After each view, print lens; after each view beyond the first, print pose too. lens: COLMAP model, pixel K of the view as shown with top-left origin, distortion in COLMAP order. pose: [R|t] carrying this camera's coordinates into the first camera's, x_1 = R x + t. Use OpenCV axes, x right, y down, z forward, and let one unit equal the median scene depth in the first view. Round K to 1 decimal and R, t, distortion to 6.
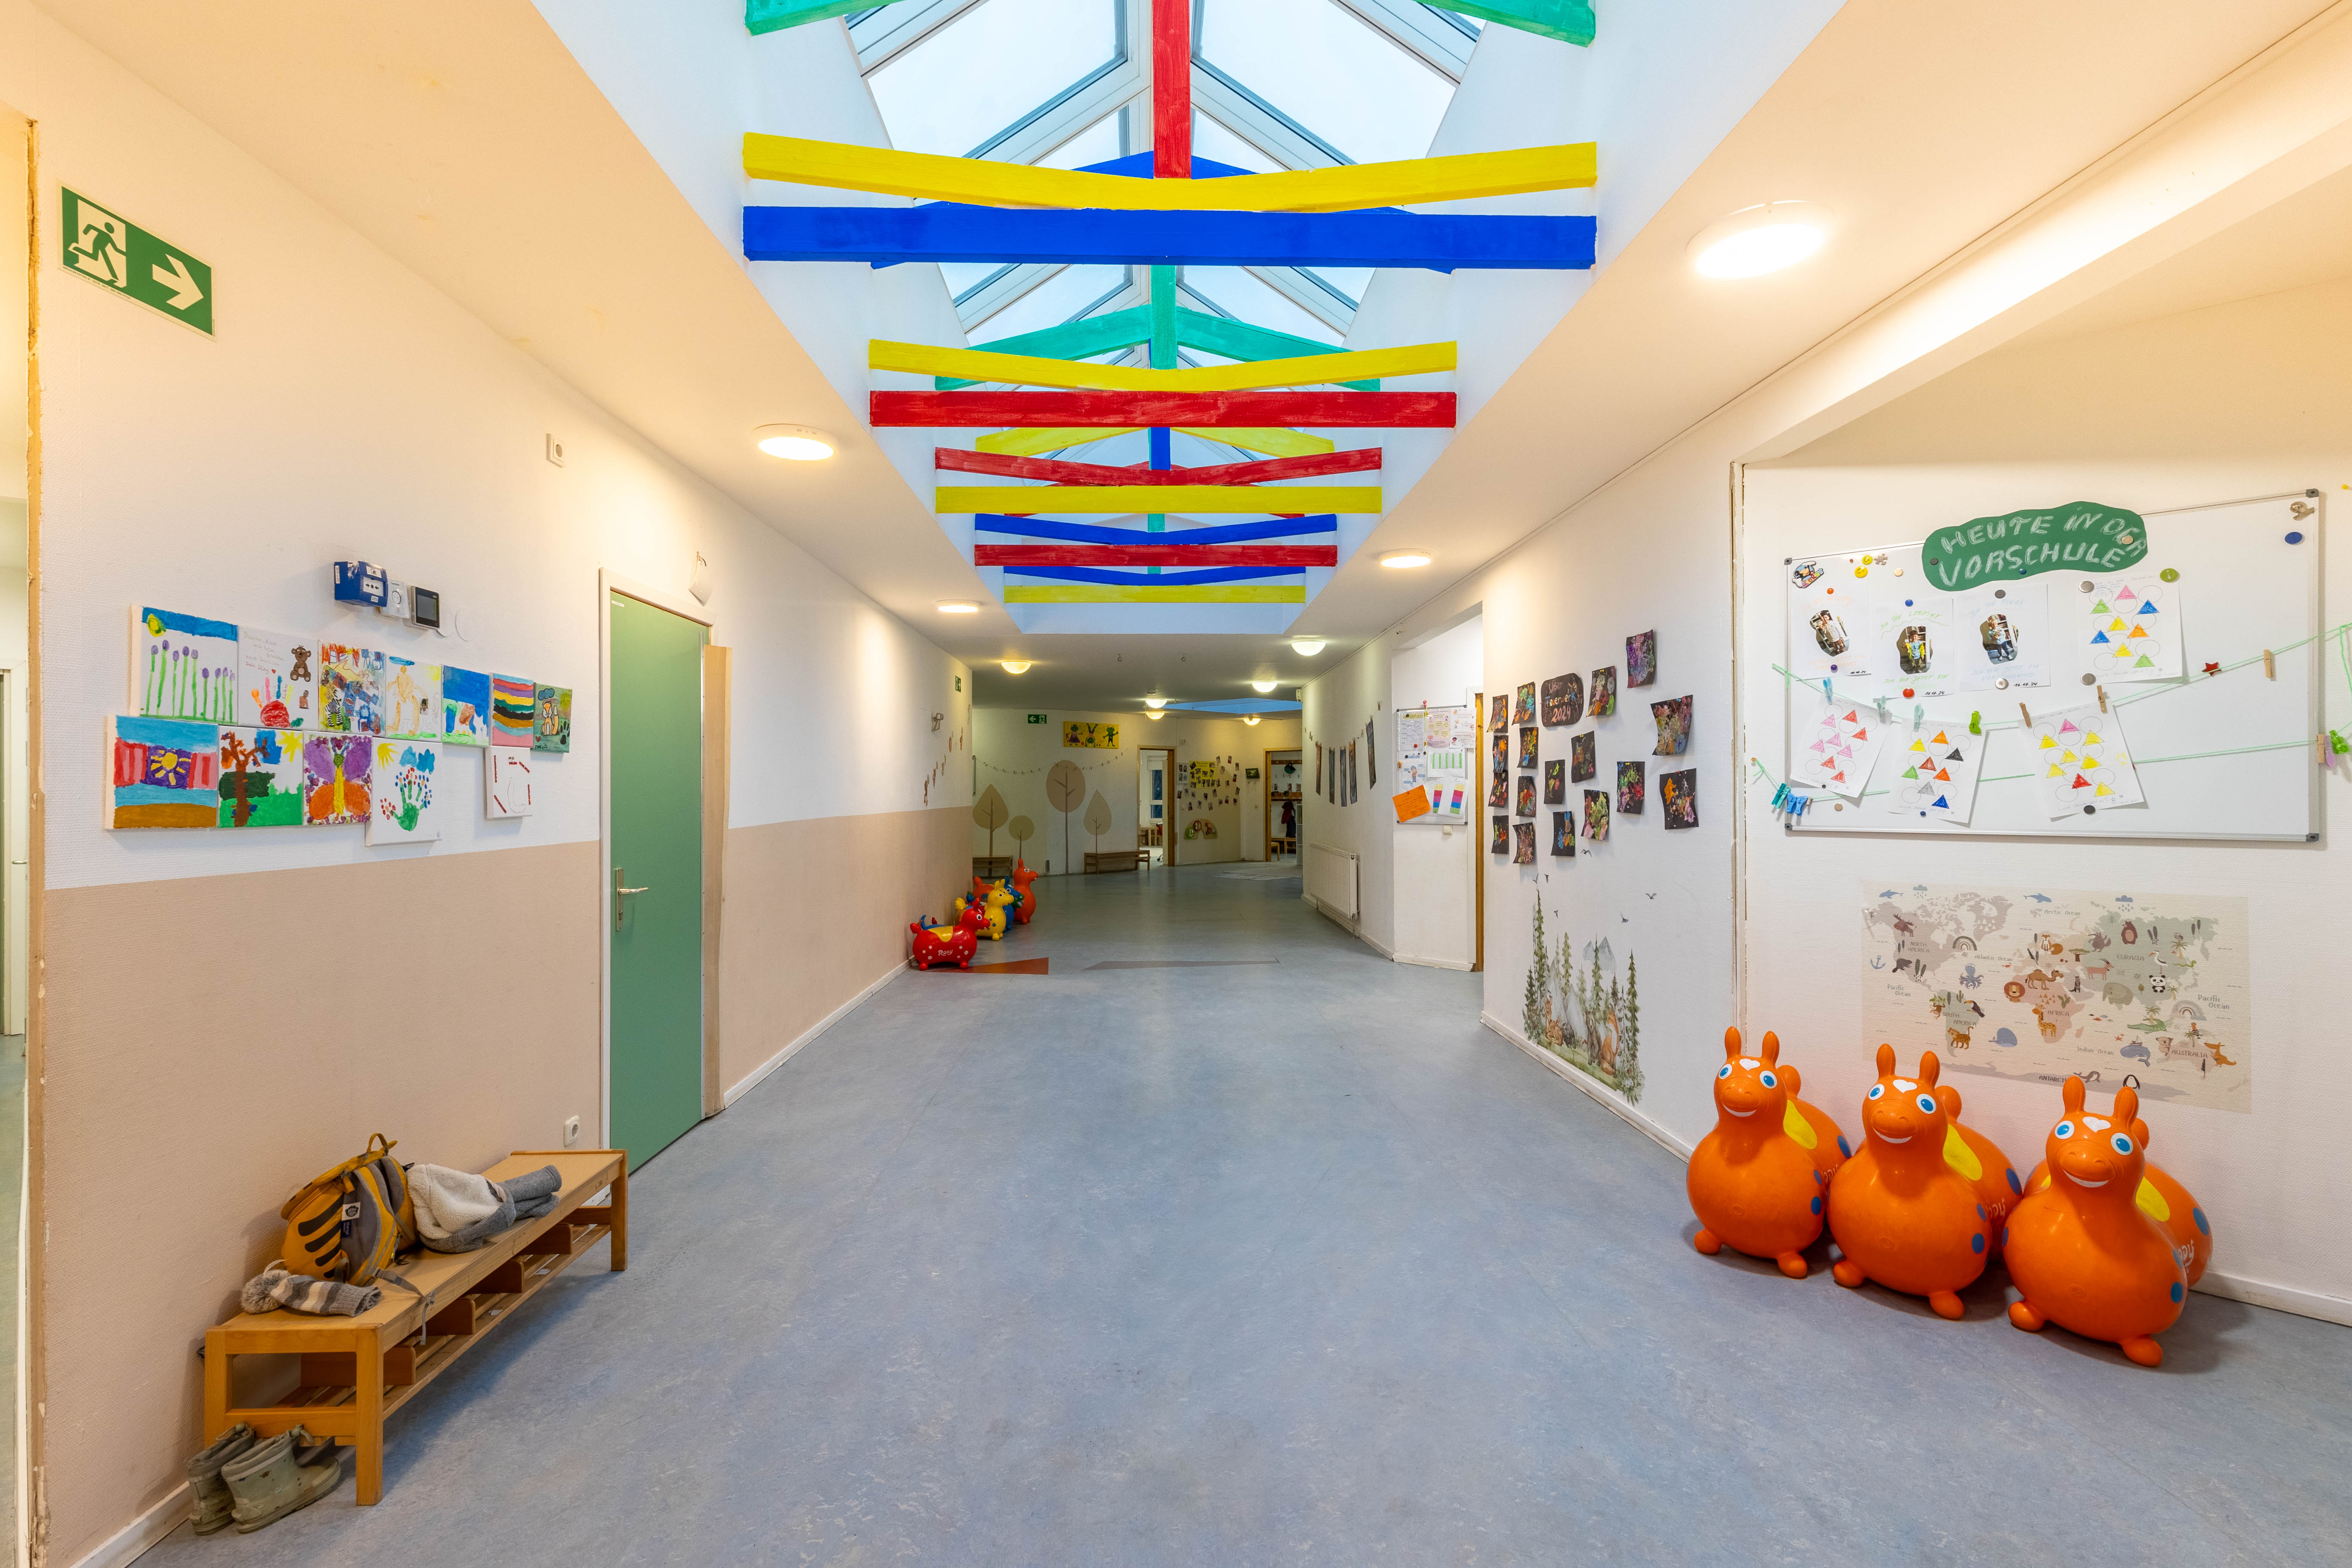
lens RADIAL K [[1054.5, 0, 1176.0], [0, 1054.5, 784.0], [0, 0, 1]] dist [0.004749, -0.000101]
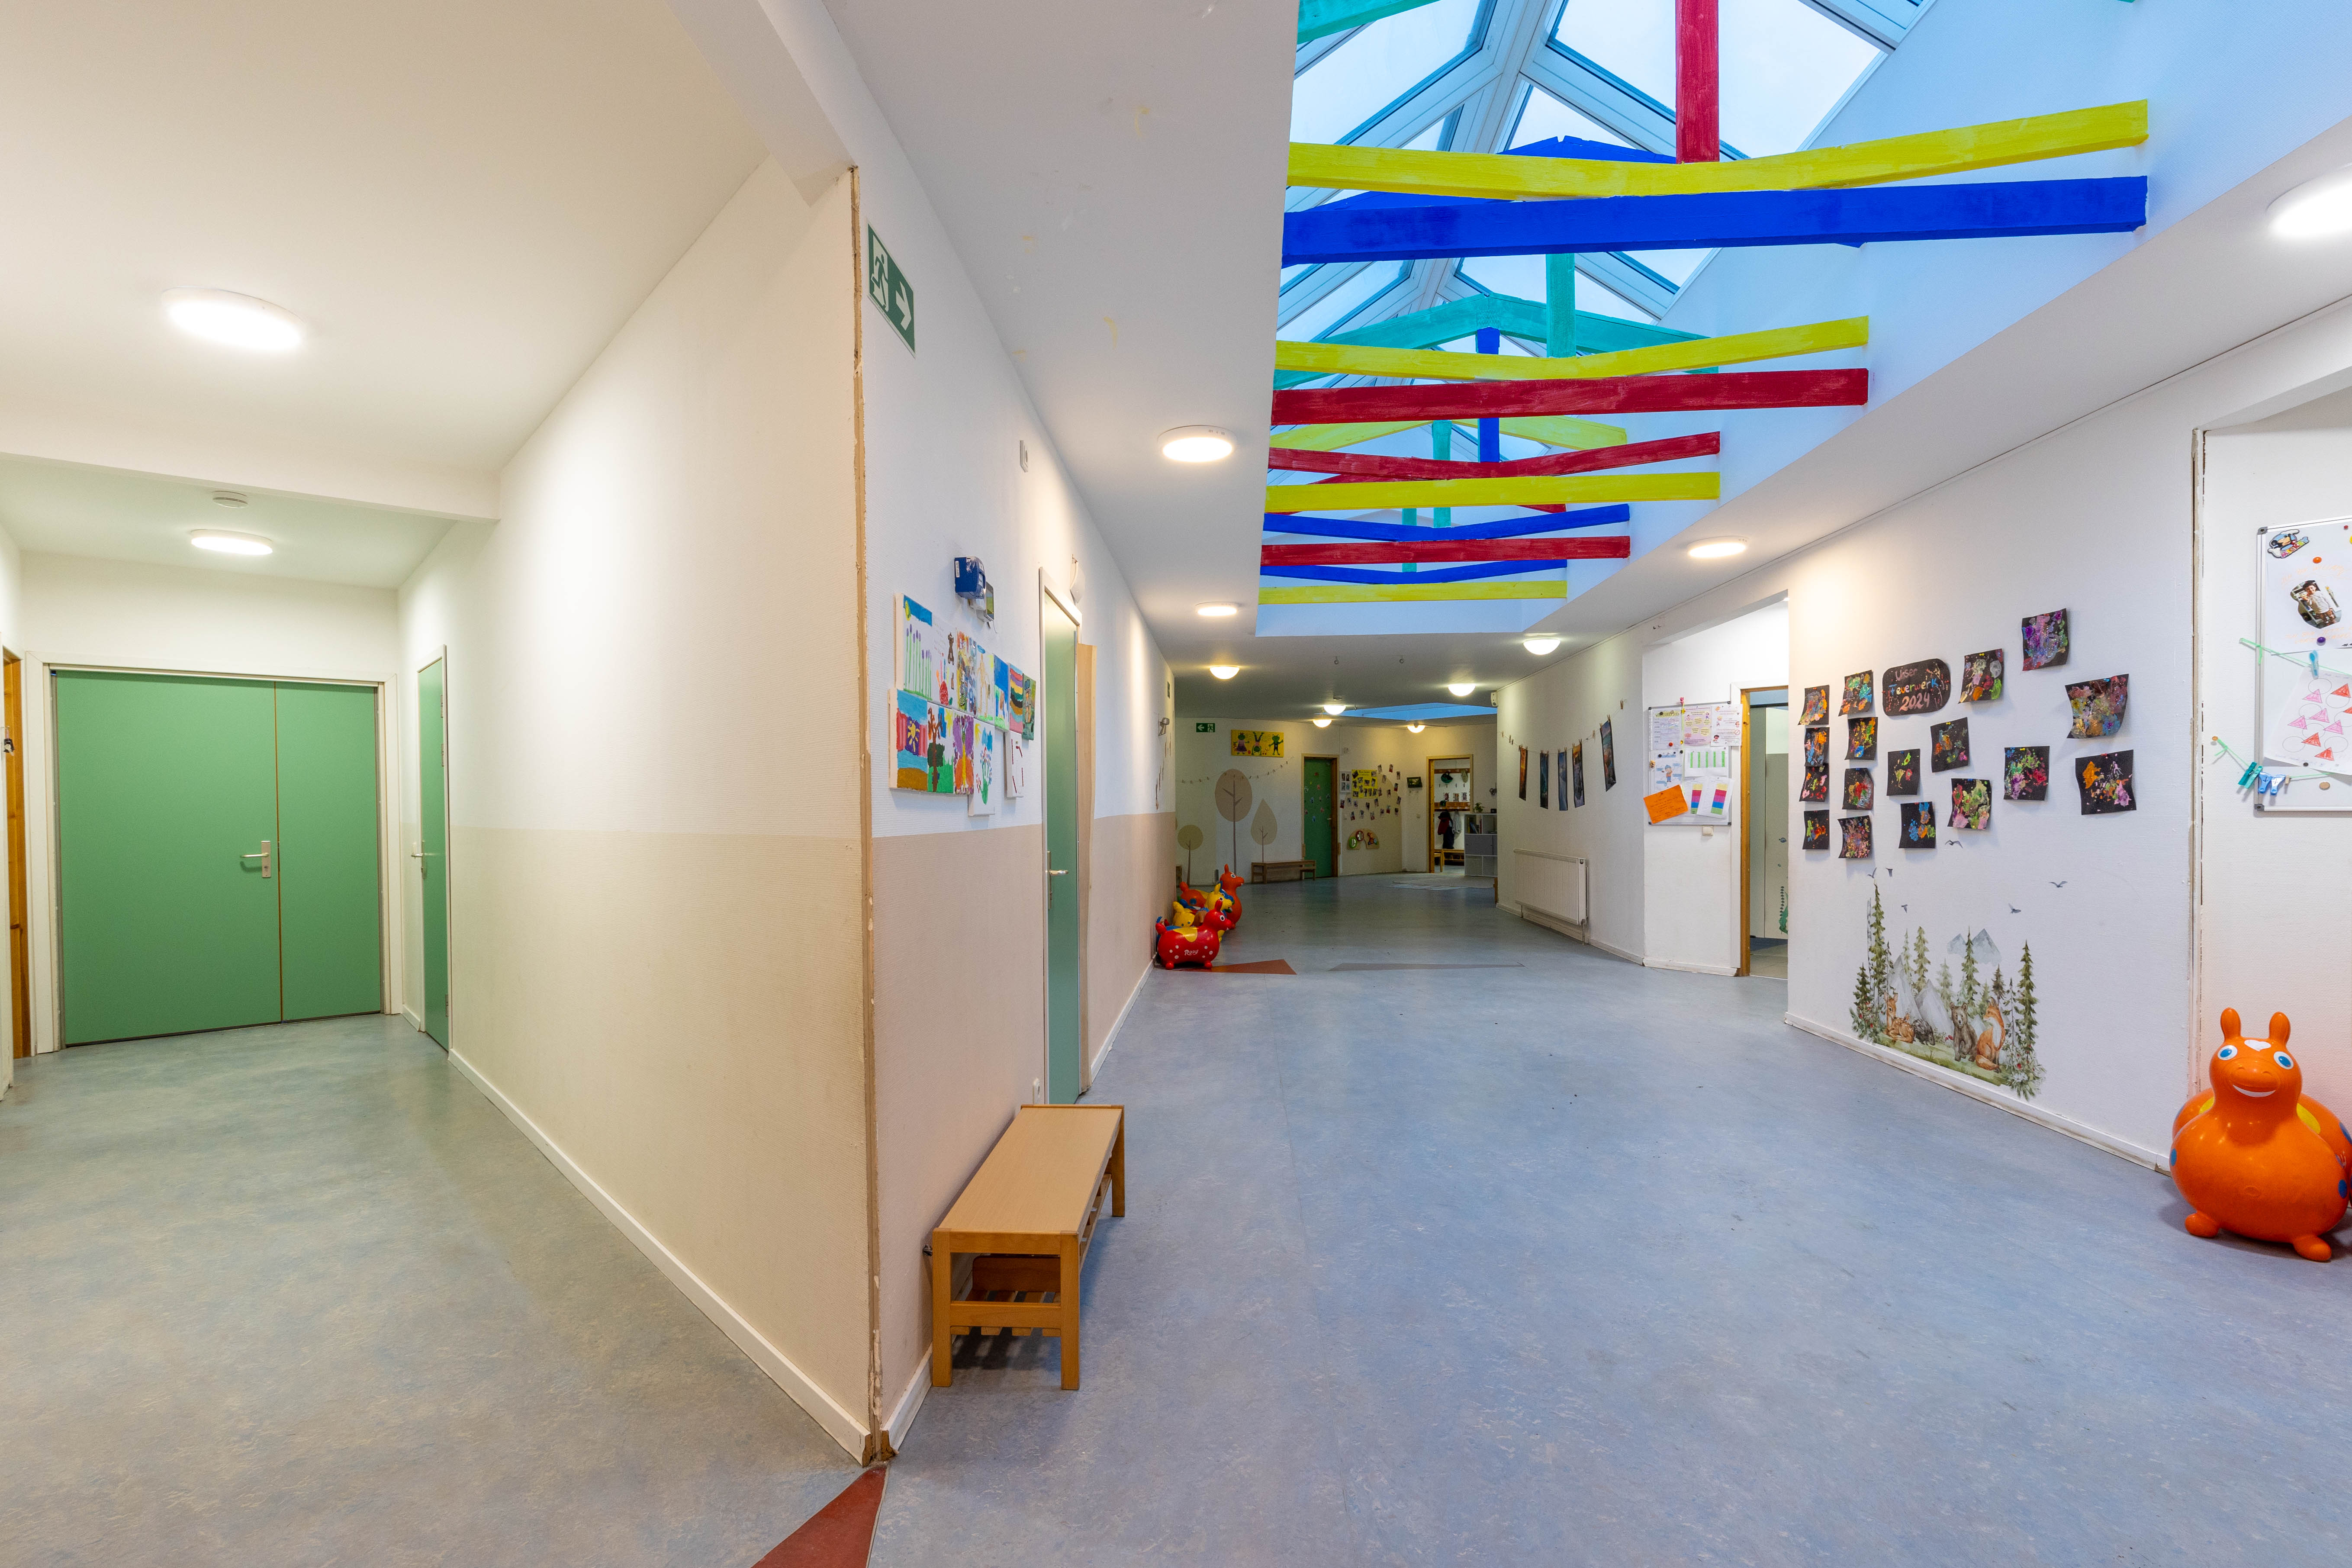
lens RADIAL K [[1076.7, 0, 1171.9], [0, 1076.7, 819.9], [0, 0, 1]] dist [-0.002217, 0.000262]
pose [[0.995494, -0.002174, -0.094805, -0.230024], [0.003977, 0.999815, 0.018829, 0.021777], [0.094746, -0.019121, 0.995318, -0.051671]]
